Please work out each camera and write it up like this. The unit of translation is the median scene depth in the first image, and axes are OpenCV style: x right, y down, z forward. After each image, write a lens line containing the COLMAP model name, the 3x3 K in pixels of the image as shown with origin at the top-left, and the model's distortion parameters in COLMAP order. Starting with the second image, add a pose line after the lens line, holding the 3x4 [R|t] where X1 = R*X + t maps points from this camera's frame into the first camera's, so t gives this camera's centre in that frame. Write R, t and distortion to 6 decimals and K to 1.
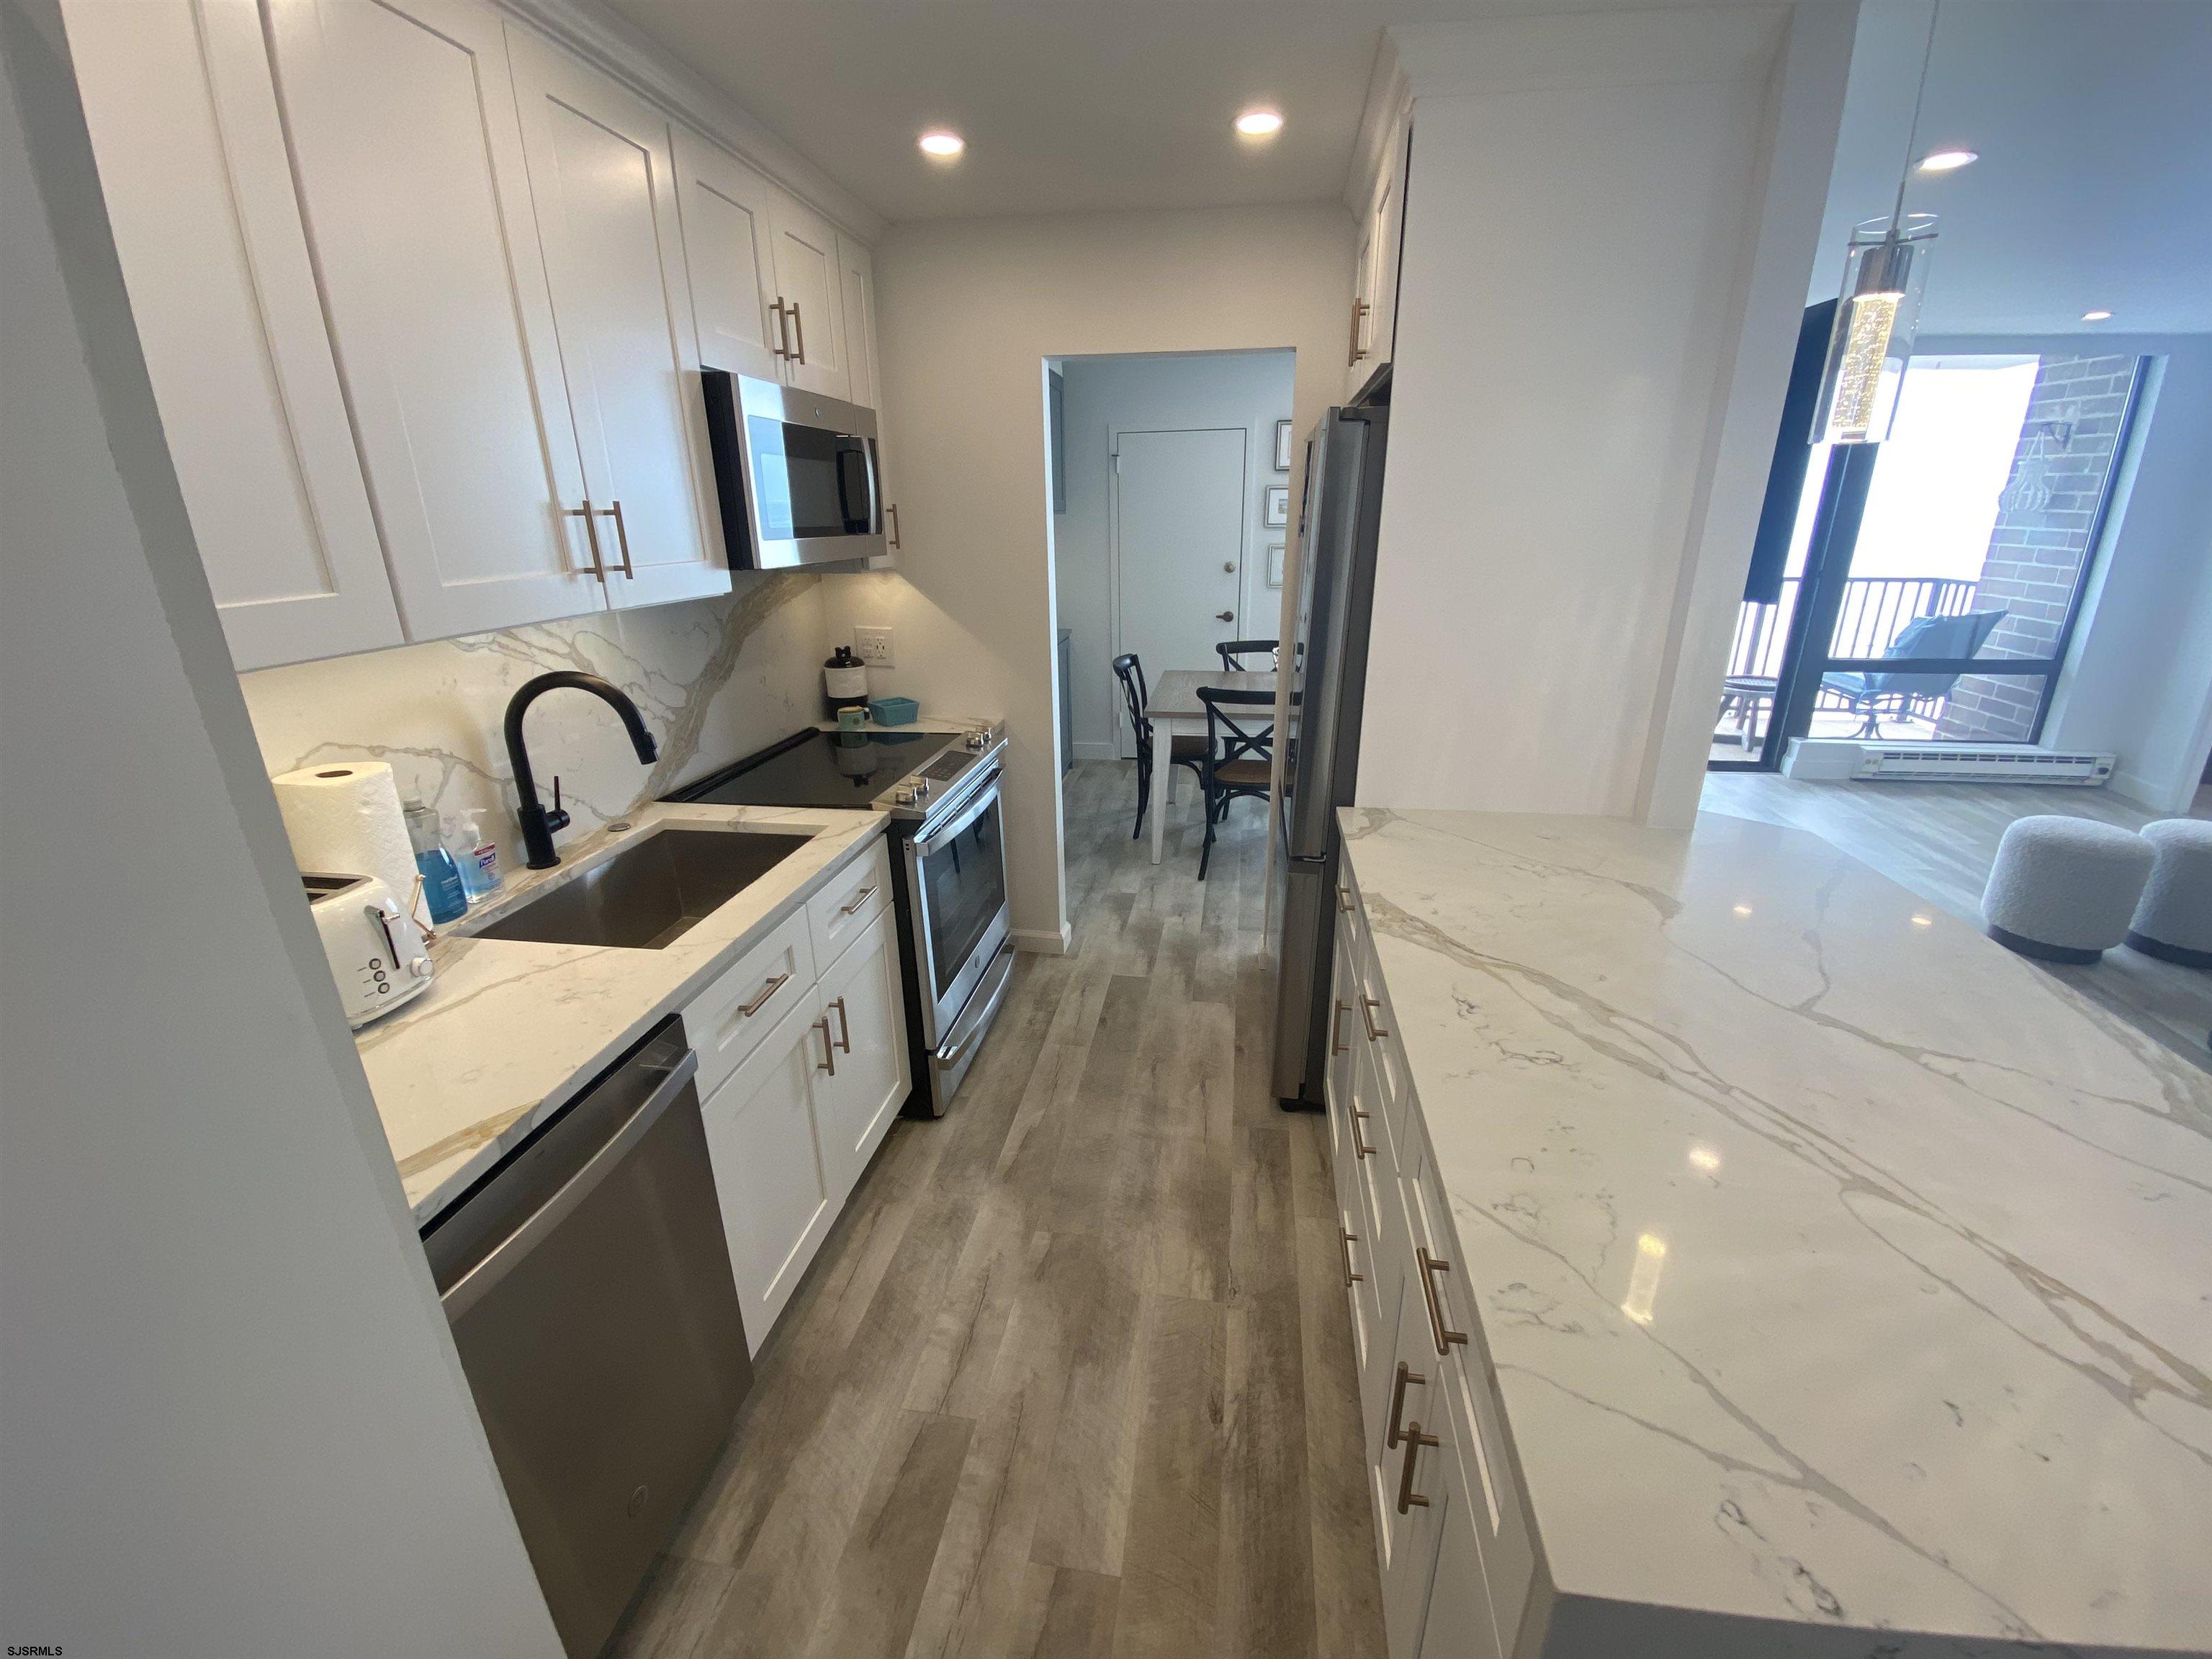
lens RADIAL K [[893.4, 0, 1105.6], [0, 893.4, 830.6], [0, 0, 1]] dist [0.020554, -0.019525]
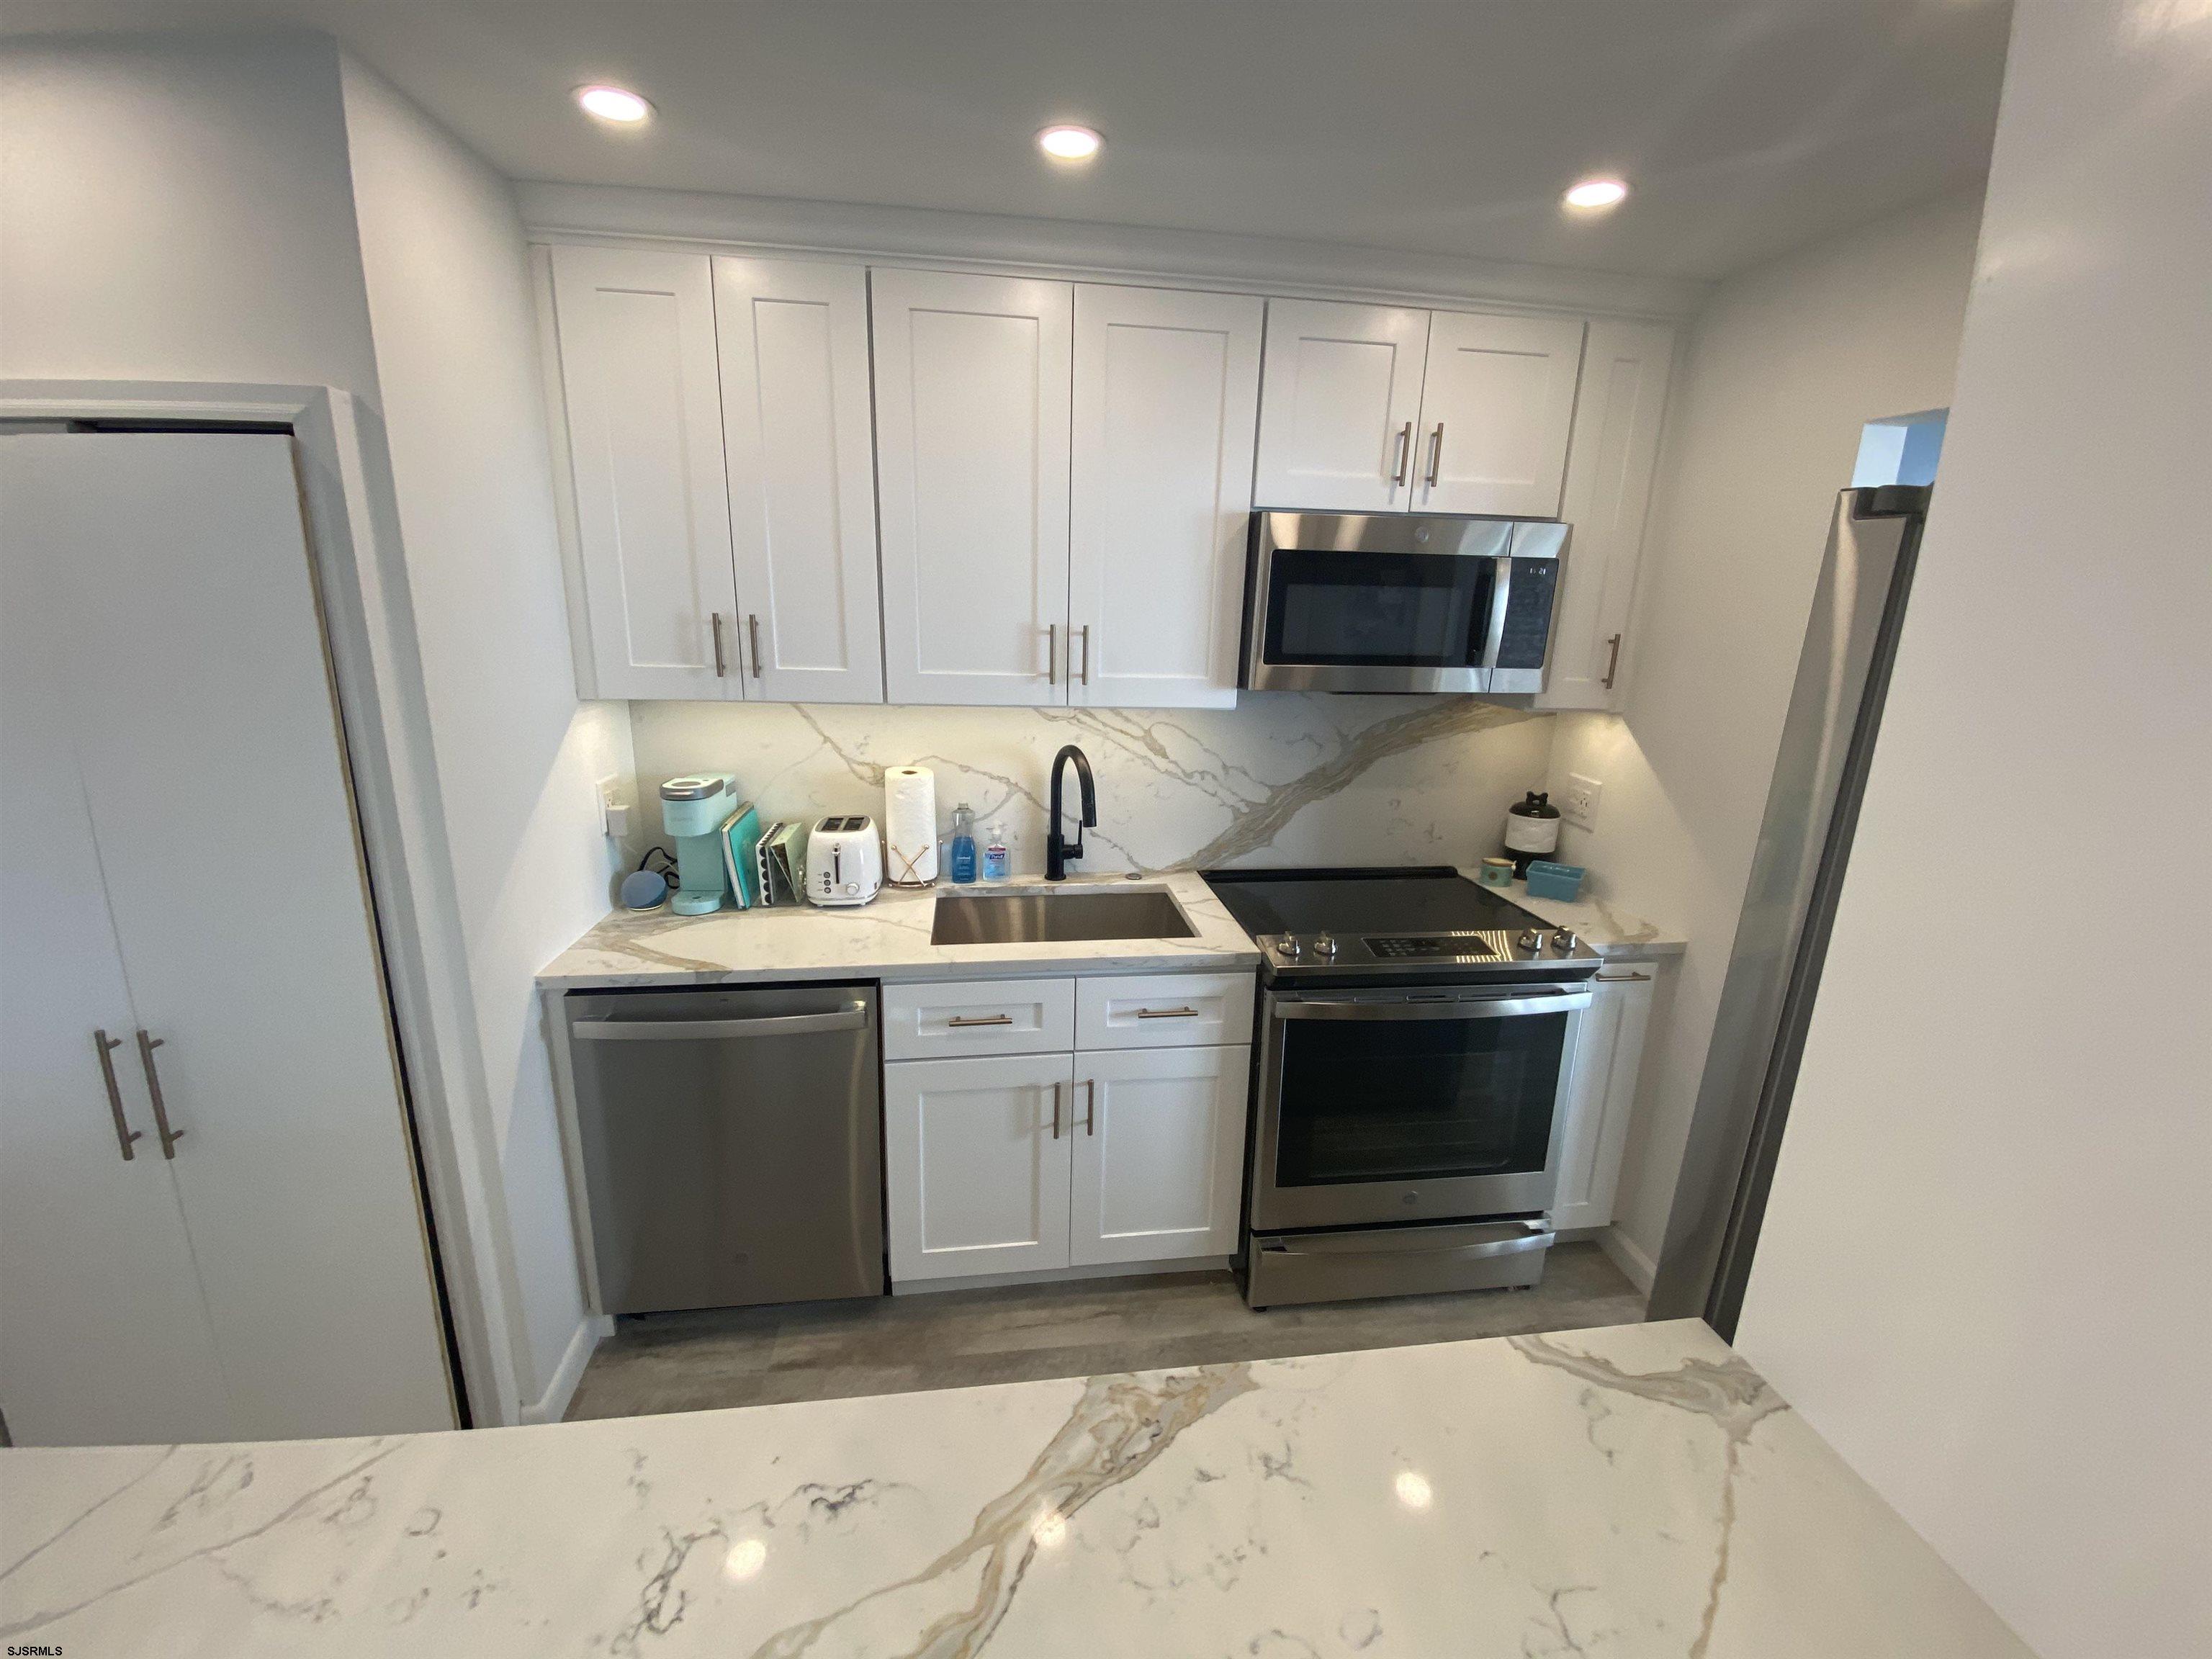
lens RADIAL K [[893.4, 0, 1097.0], [0, 893.4, 827.4], [0, 0, 1]] dist [0.020554, -0.019525]
pose [[0.278547, 0.251076, -0.927023, 0.509647], [-0.347611, 0.926141, 0.146389, -0.208316], [0.895309, 0.281467, 0.345251, 0.471180]]
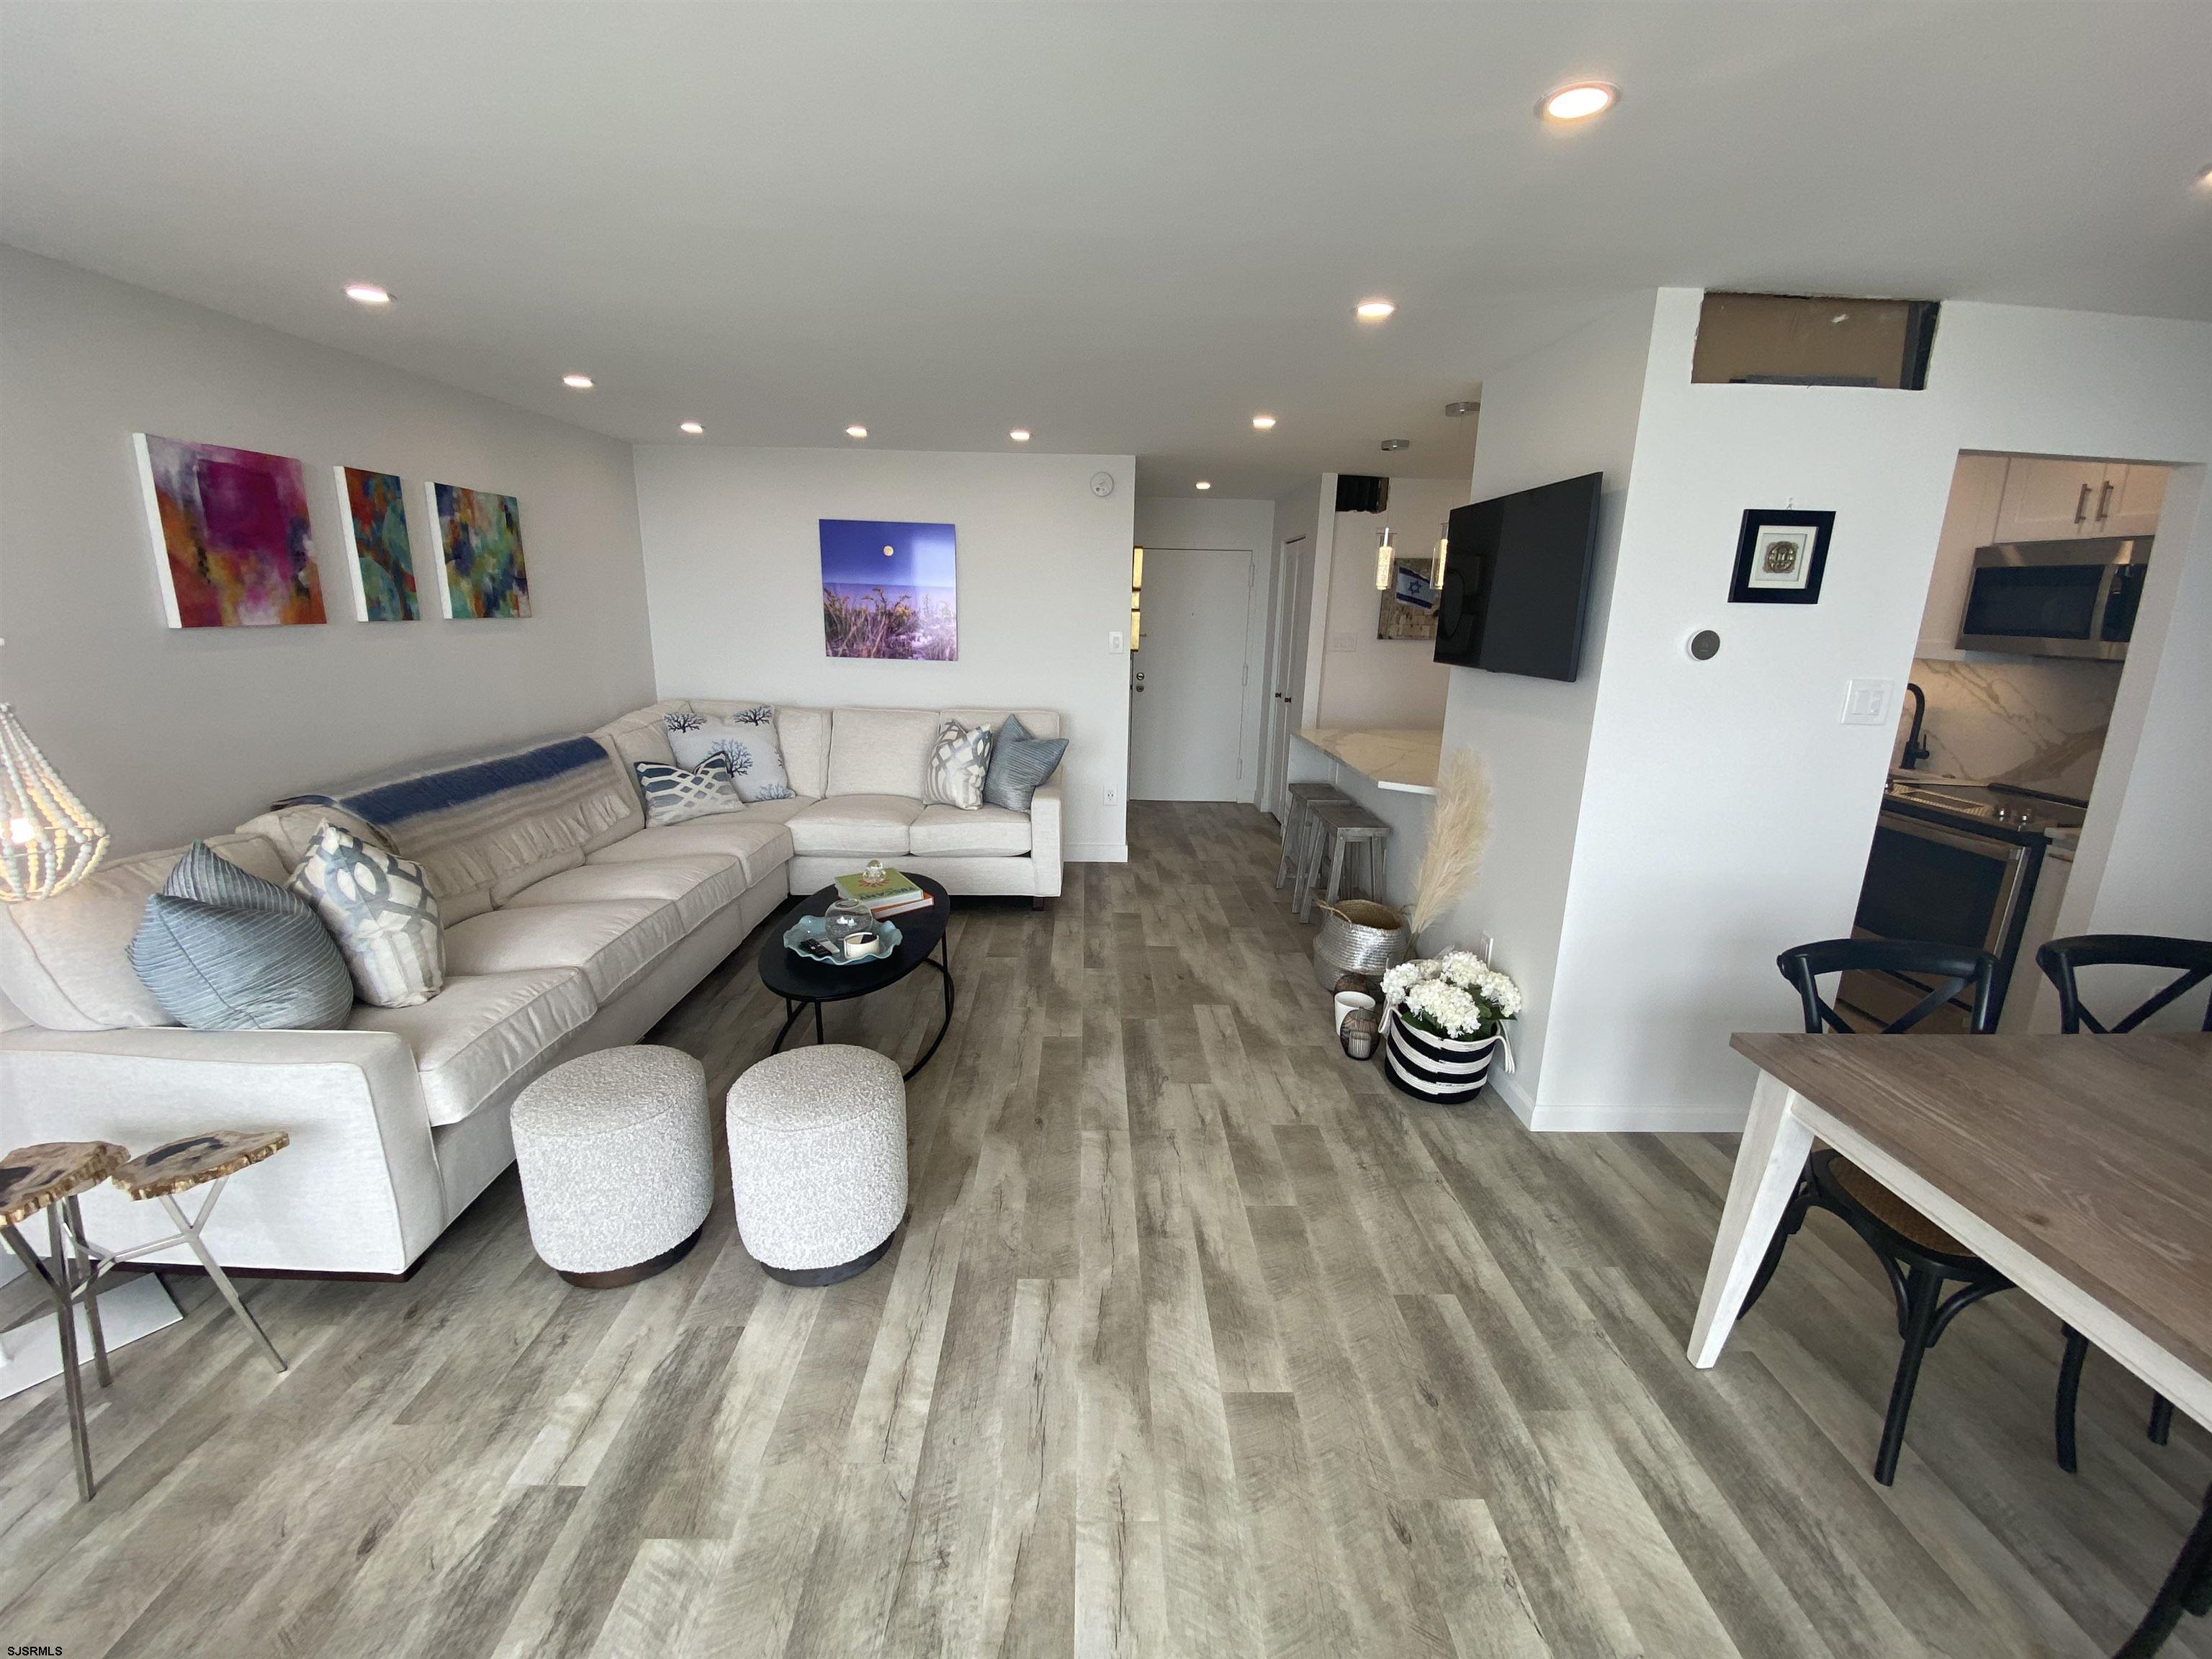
lens RADIAL K [[893.4, 0, 1097.8], [0, 893.4, 833.0], [0, 0, 1]] dist [0.020554, -0.019525]
pose [[-0.985896, 0.034410, -0.163781, 1.447037], [-0.063159, 0.829767, 0.554525, -0.780695], [0.154981, 0.557049, -0.815891, 2.151583]]
